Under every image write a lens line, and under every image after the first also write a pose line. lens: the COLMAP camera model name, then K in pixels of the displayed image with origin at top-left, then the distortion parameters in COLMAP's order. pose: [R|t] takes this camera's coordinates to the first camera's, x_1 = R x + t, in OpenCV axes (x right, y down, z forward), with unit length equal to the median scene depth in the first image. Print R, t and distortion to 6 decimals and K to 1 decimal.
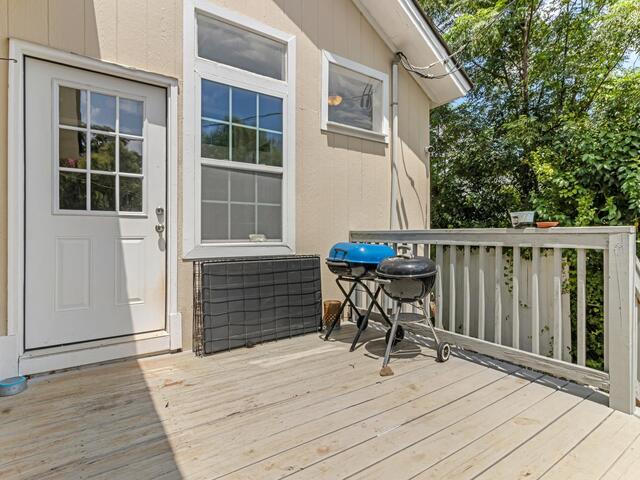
lens RADIAL K [[345.3, 0, 317.3], [0, 345.3, 233.0], [0, 0, 1]] dist [-0.001163, 0.000432]
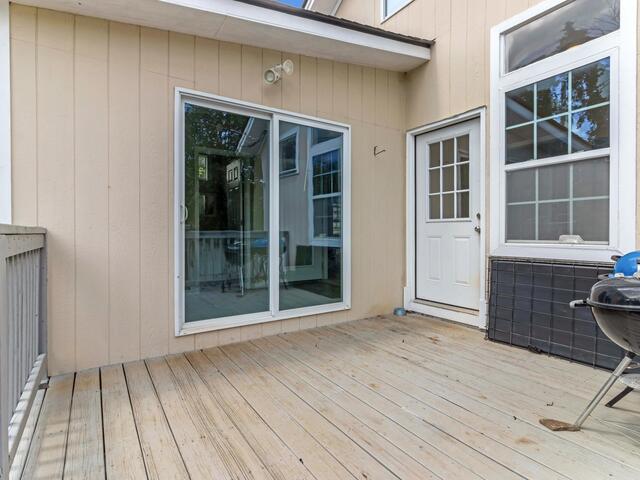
lens RADIAL K [[345.3, 0, 317.3], [0, 345.3, 233.0], [0, 0, 1]] dist [-0.001163, 0.000432]
pose [[-0.033273, 0.002034, -0.999444, 0.821222], [0.003238, 0.999993, 0.001927, -0.005614], [0.999441, -0.003172, -0.033280, 0.456367]]
